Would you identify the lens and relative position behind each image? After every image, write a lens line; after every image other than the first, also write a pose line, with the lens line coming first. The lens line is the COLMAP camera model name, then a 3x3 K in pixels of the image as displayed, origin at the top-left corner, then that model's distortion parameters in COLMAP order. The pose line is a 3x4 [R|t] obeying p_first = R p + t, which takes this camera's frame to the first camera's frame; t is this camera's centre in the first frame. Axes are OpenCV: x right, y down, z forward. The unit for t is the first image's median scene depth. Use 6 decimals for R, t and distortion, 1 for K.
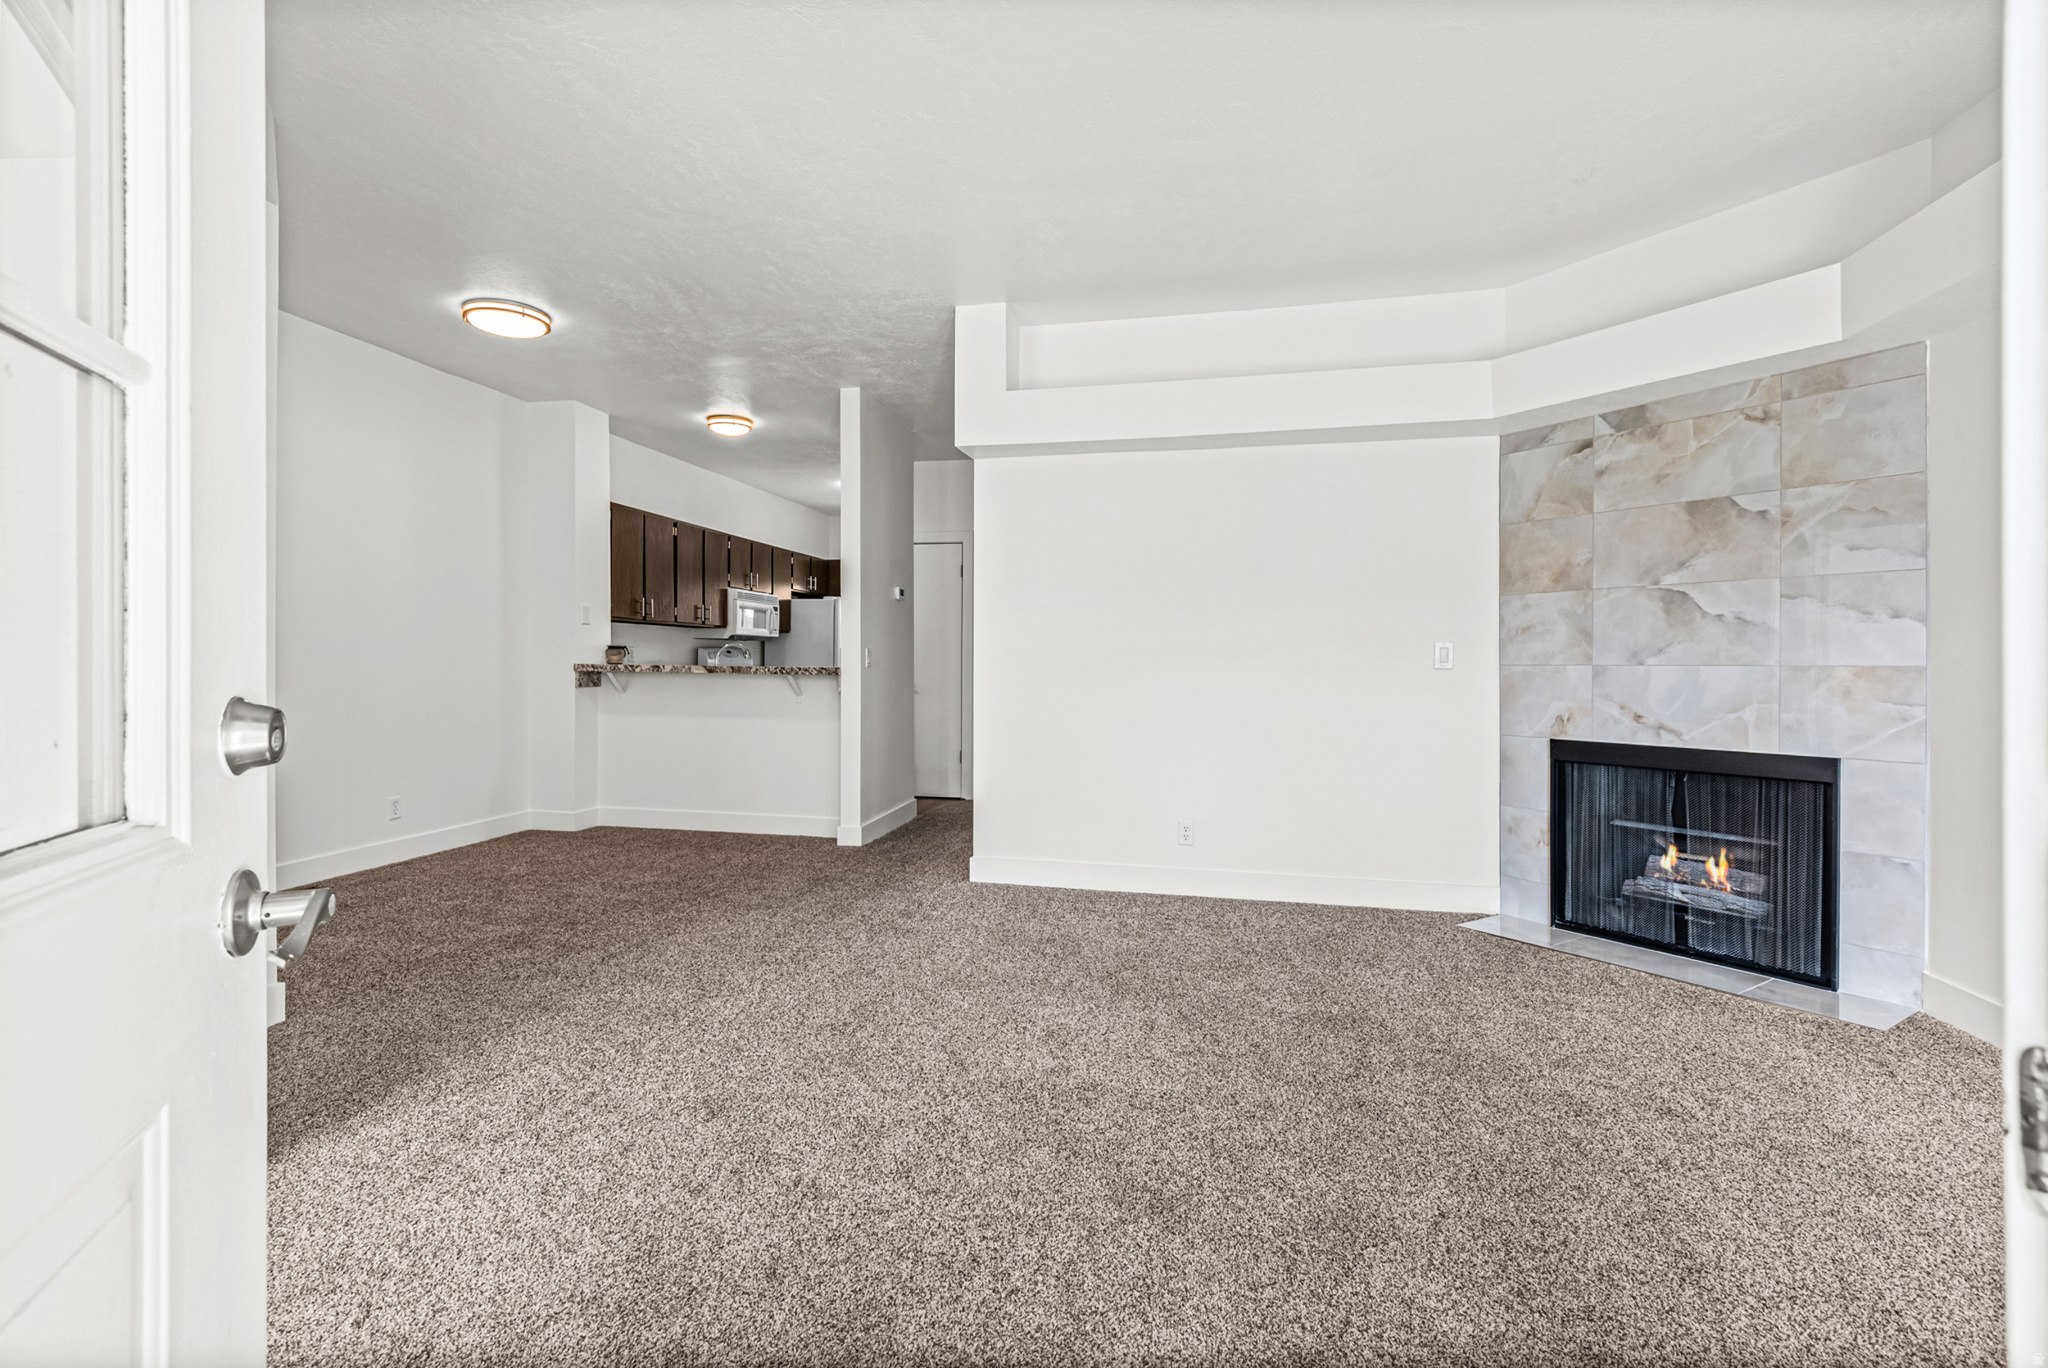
lens RADIAL K [[923.3, 0, 1021.3], [0, 923.3, 668.1], [0, 0, 1]] dist [0.022713, -0.017710]
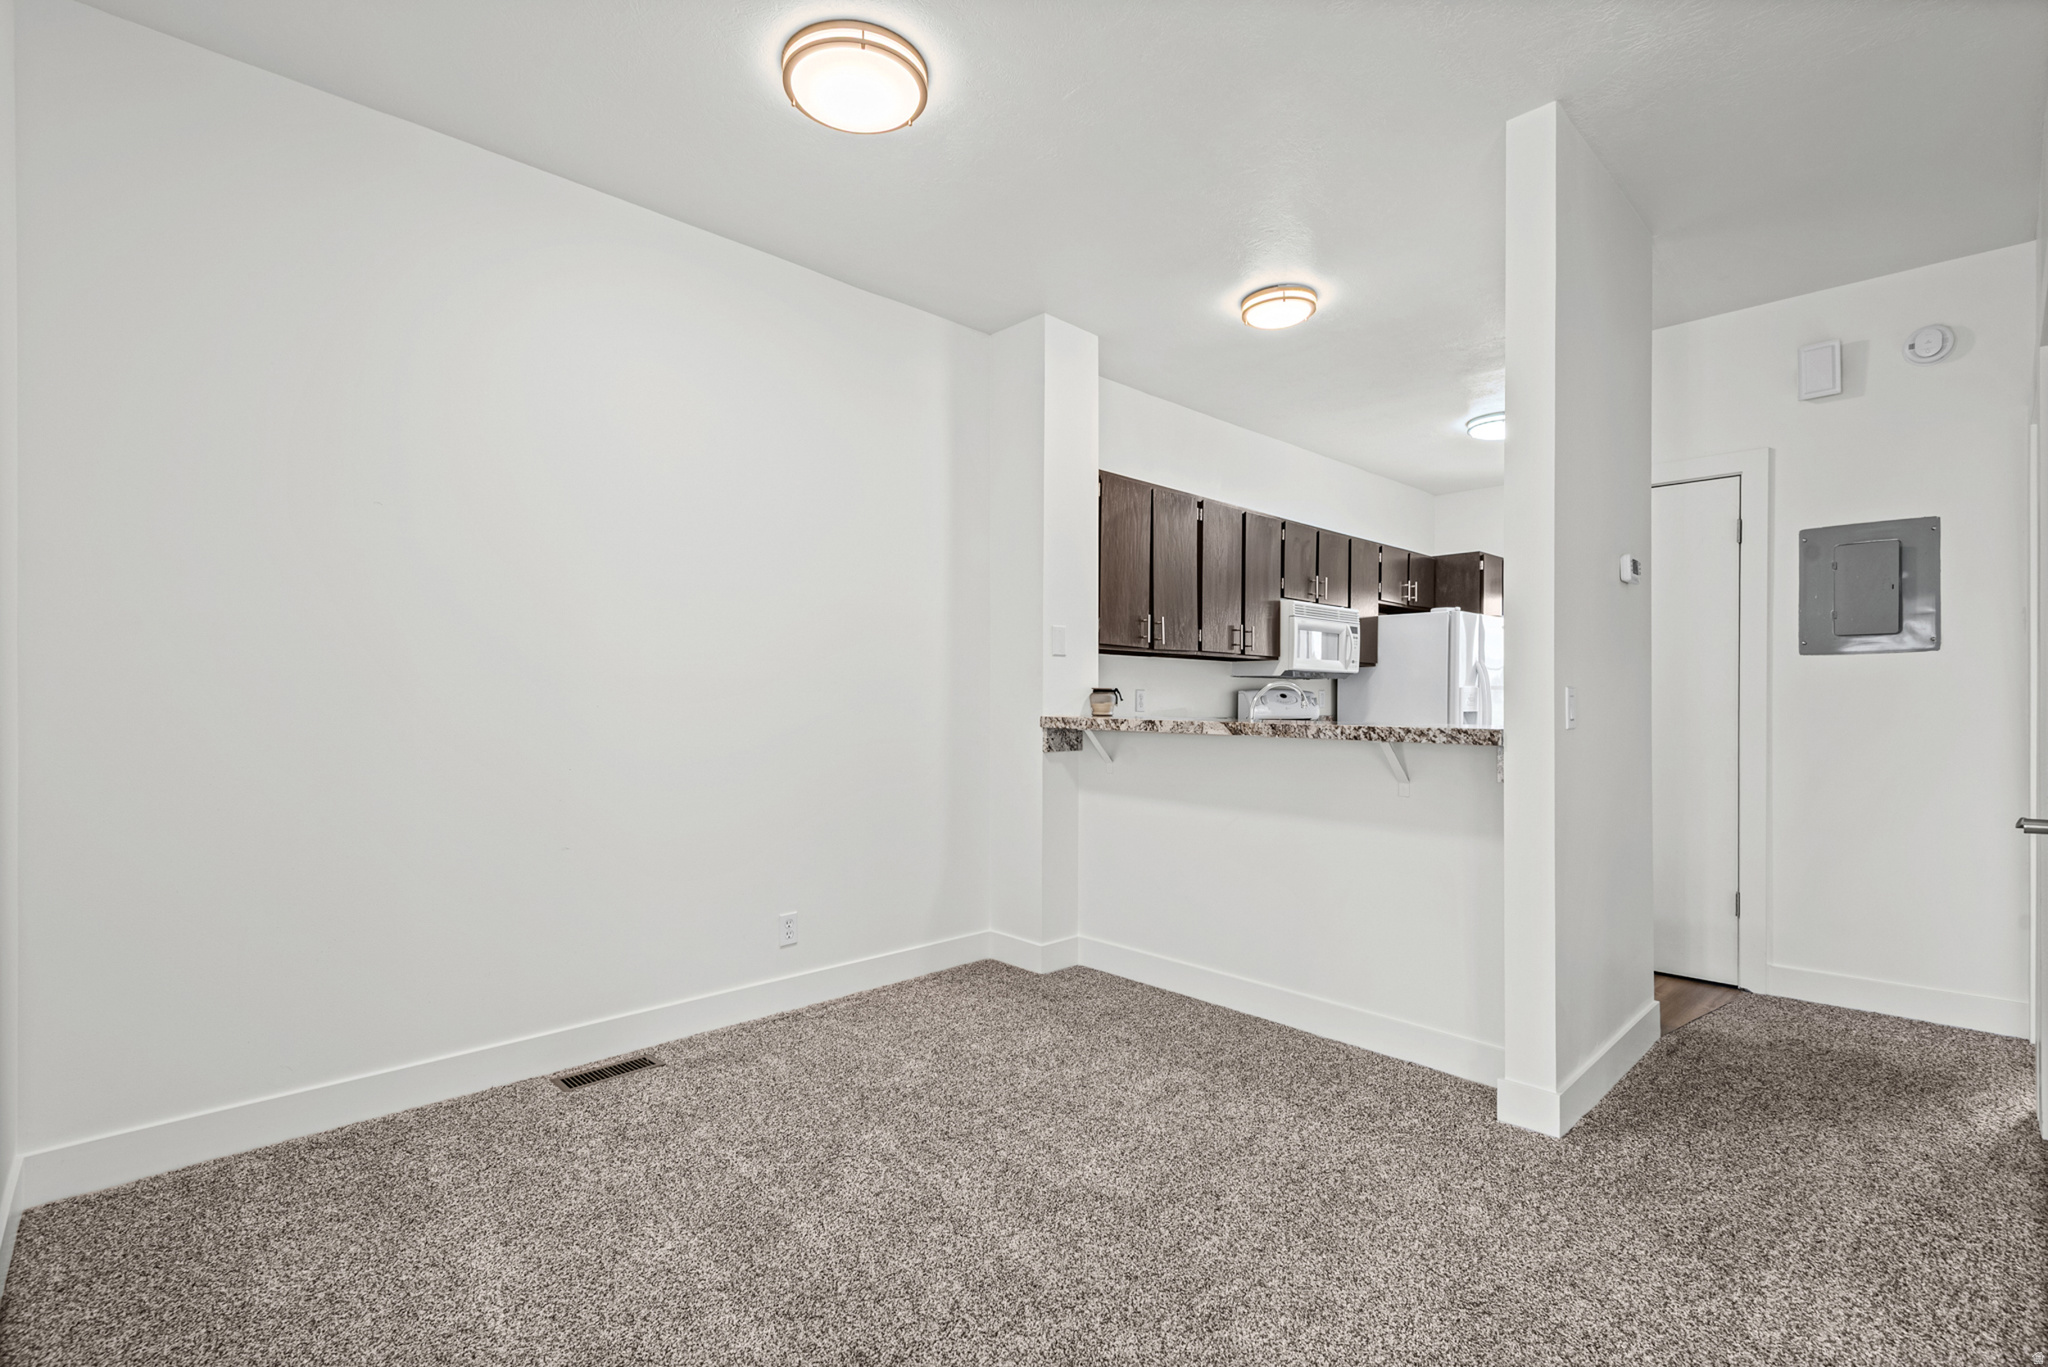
lens RADIAL K [[930.0, 0, 1020.7], [0, 930.0, 700.2], [0, 0, 1]] dist [0.025942, -0.018196]
pose [[0.825845, -0.000793, -0.563896, -0.116614], [-0.004936, 0.999951, -0.008636, -0.009626], [0.563875, 0.009915, 0.825800, 0.424225]]
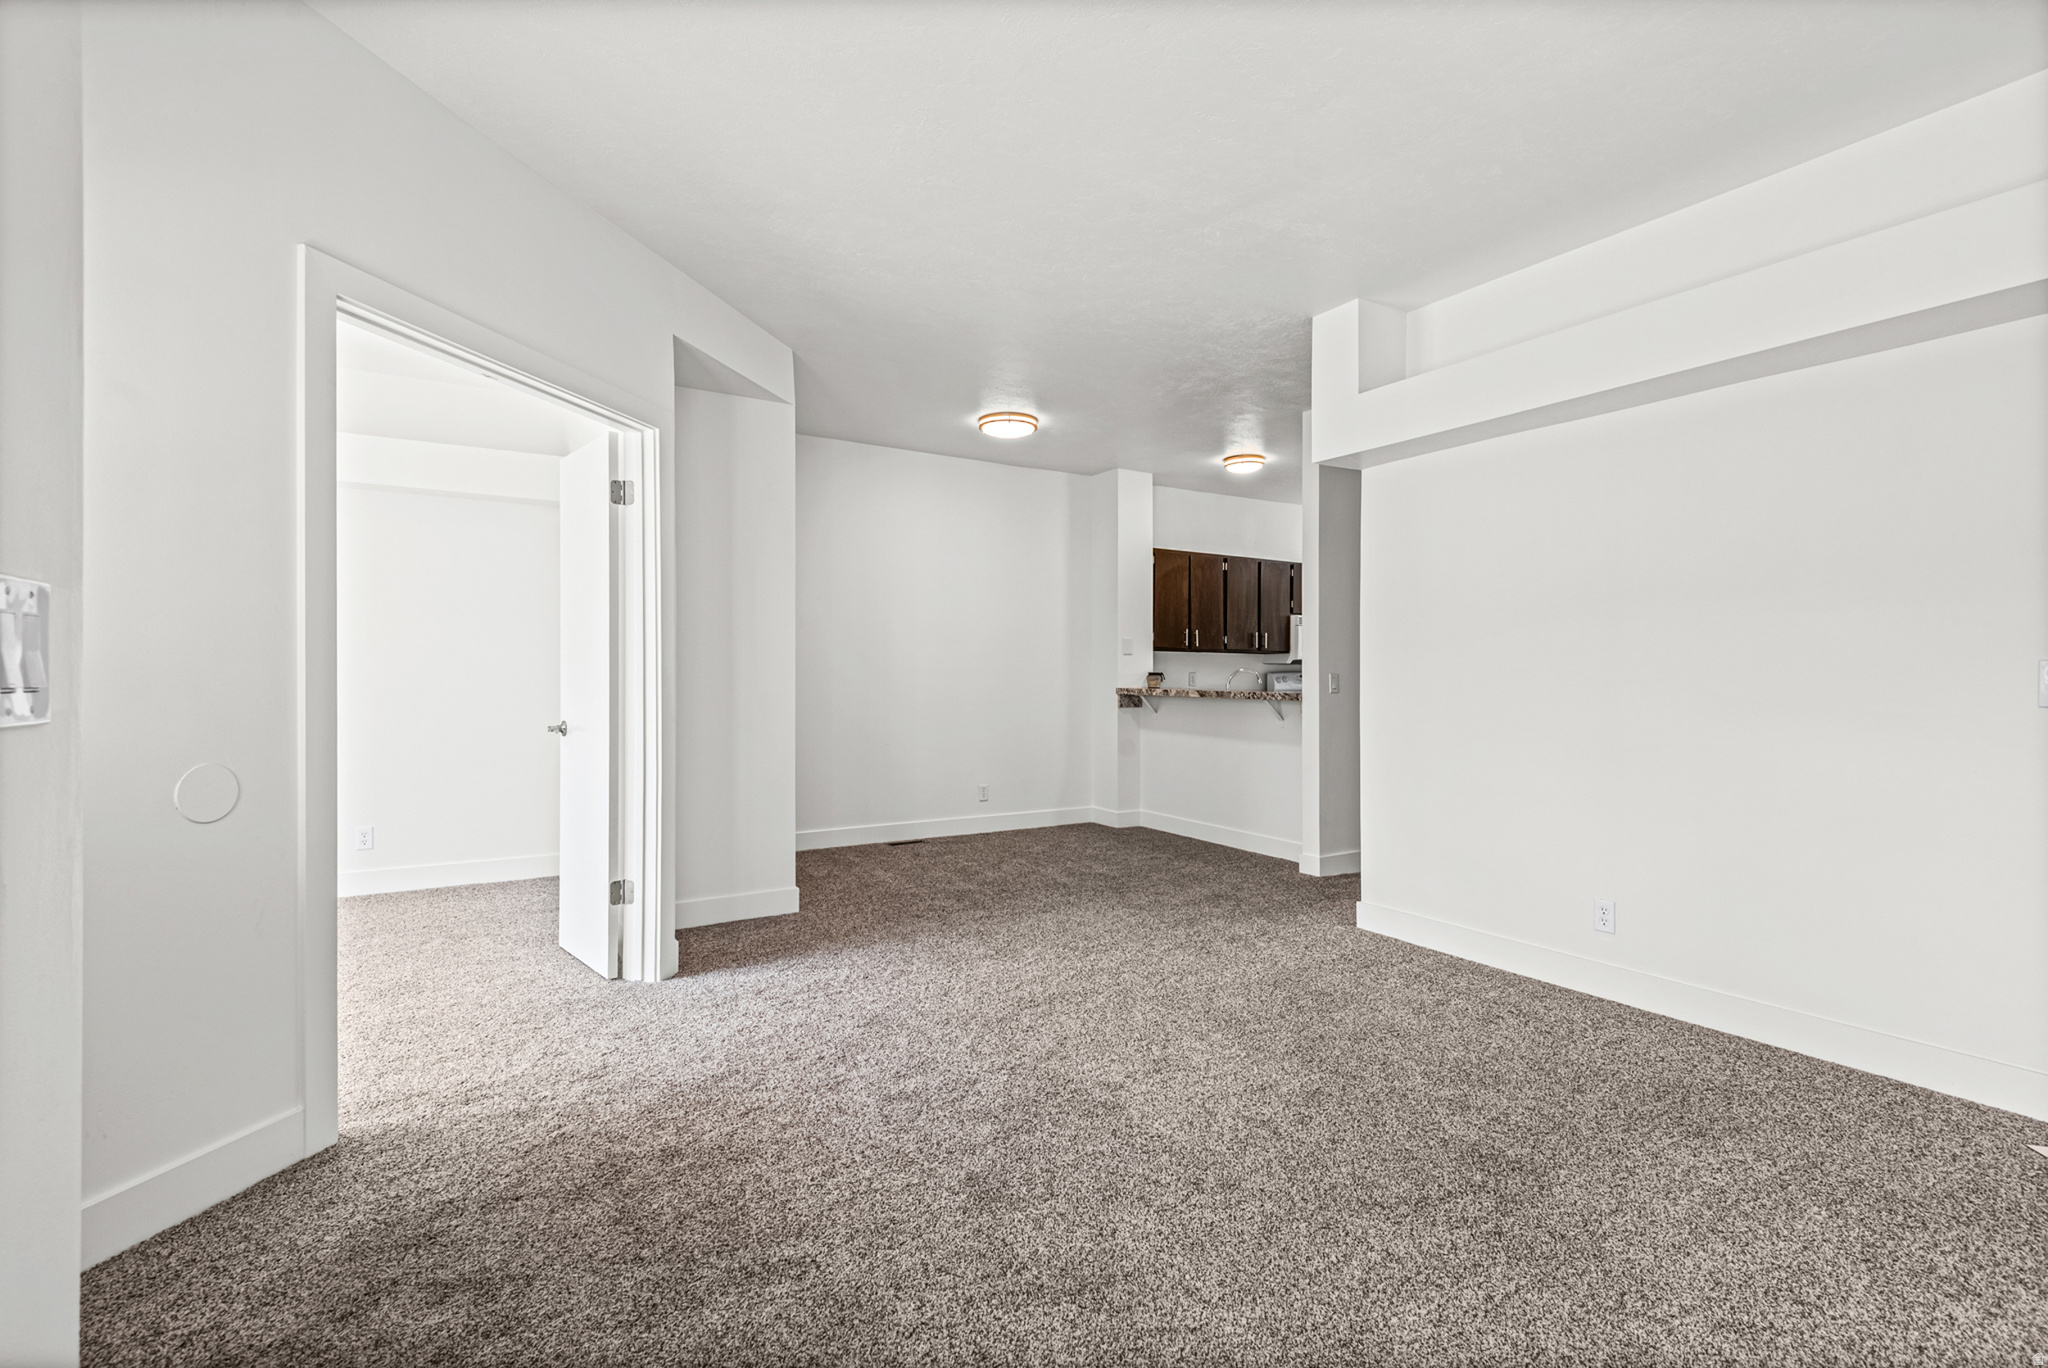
lens RADIAL K [[930.0, 0, 1020.7], [0, 930.0, 700.7], [0, 0, 1]] dist [0.025942, -0.018196]
pose [[0.688464, 0.017289, -0.725064, 0.285832], [-0.007349, 0.999831, 0.016863, -0.007016], [0.725233, -0.006282, 0.688475, 0.079378]]
